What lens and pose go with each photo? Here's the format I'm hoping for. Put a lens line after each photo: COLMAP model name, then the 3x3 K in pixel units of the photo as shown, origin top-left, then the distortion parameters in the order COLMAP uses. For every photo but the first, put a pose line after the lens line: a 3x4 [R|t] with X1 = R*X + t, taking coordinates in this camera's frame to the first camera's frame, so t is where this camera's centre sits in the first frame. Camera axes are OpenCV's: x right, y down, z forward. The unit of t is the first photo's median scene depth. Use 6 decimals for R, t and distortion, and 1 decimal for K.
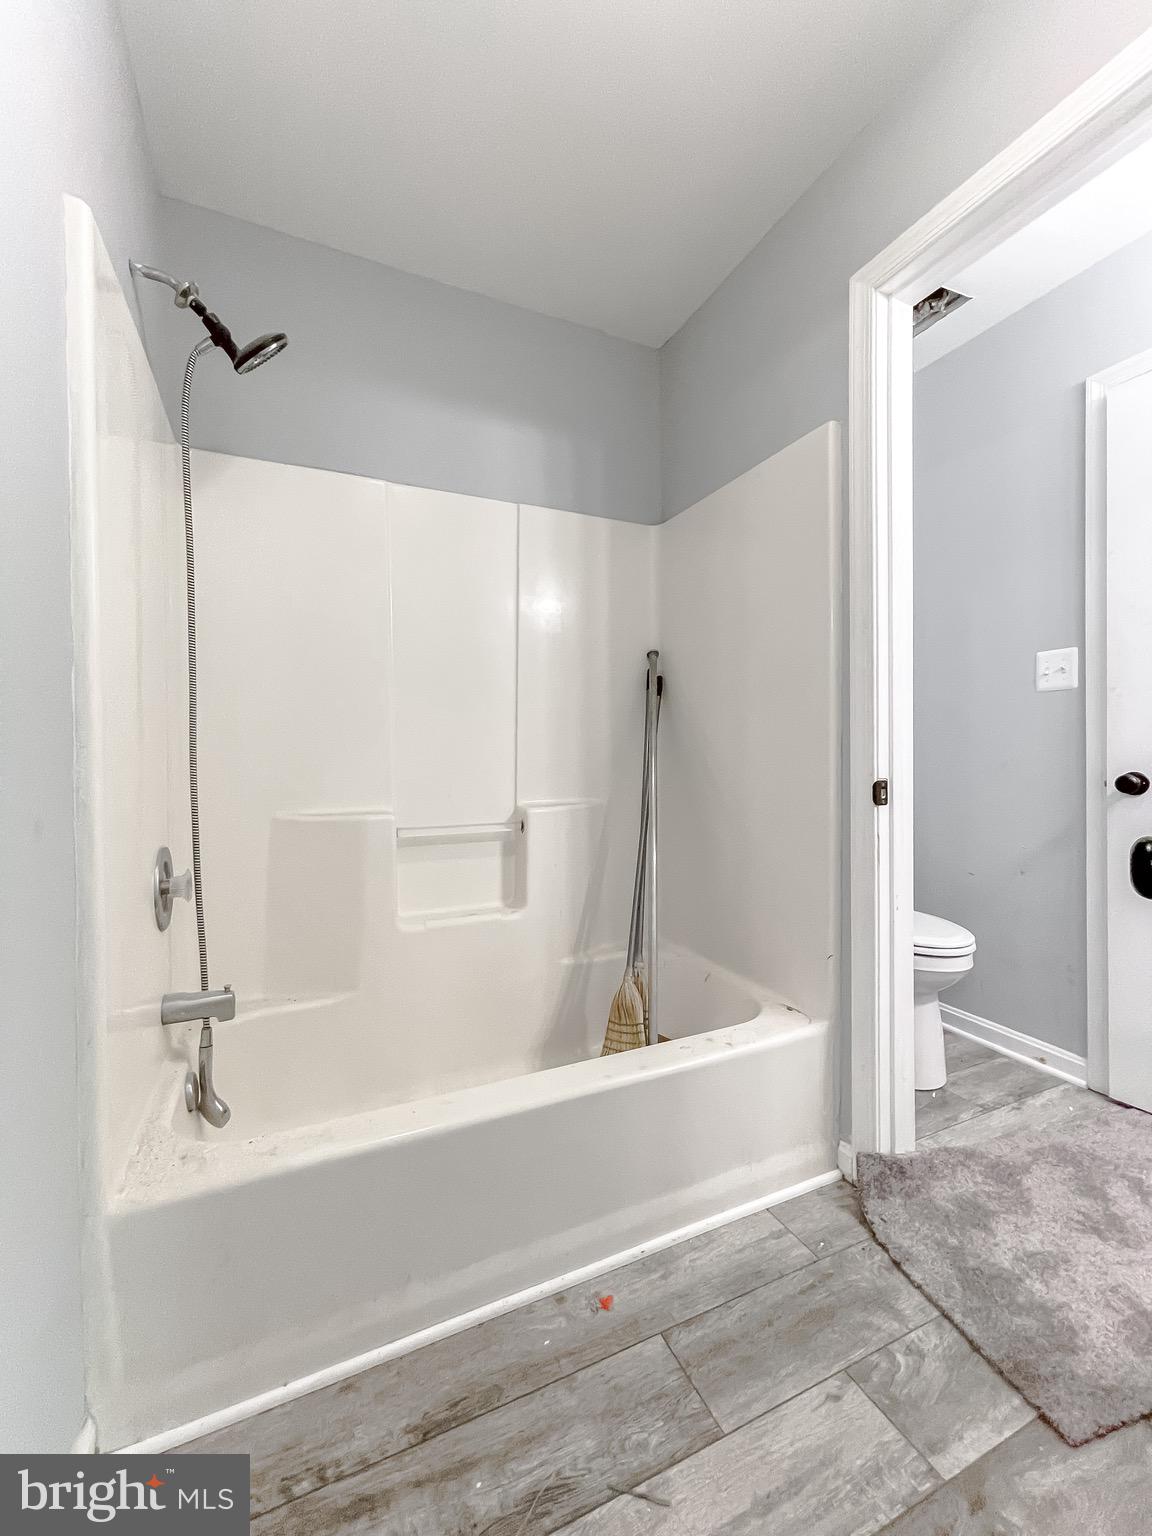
lens RADIAL K [[619.8, 0, 585.6], [0, 619.8, 744.4], [0, 0, 1]] dist [-0.001356, 0.000527]
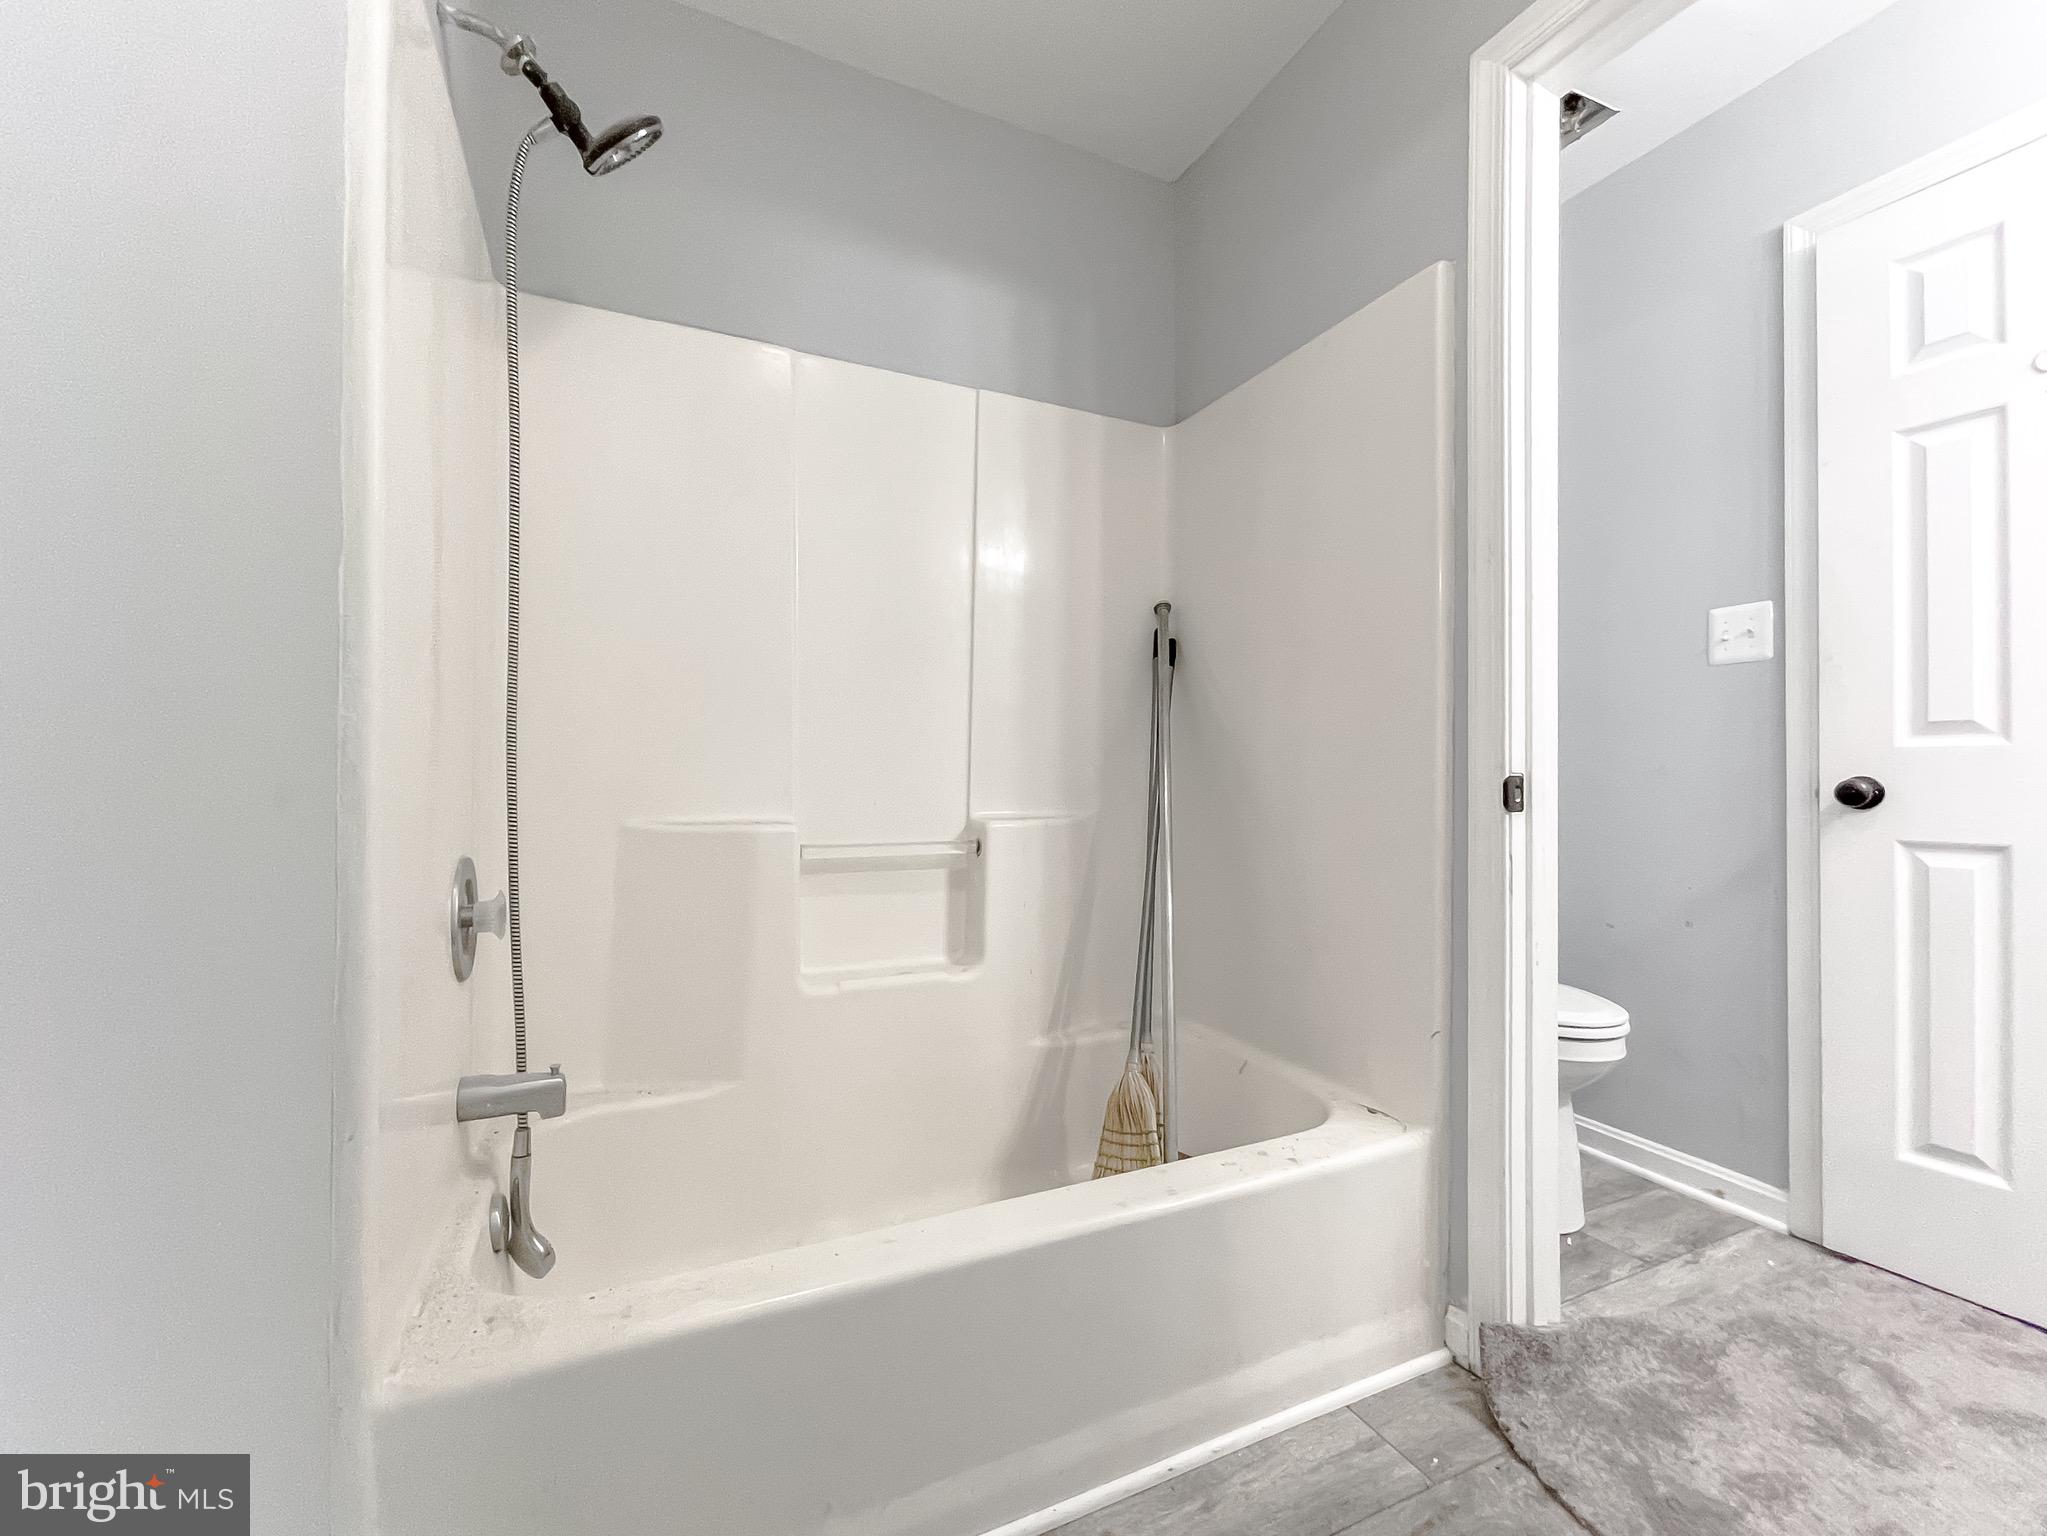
lens RADIAL K [[820.7, 0, 1015.2], [0, 820.7, 766.7], [0, 0, 1]] dist [0.002861, -0.001871]
pose [[0.999912, 0.012219, 0.005236, -0.081022], [-0.012129, 0.999786, -0.016780, 0.069007], [-0.005440, 0.016715, 0.999845, 0.090620]]
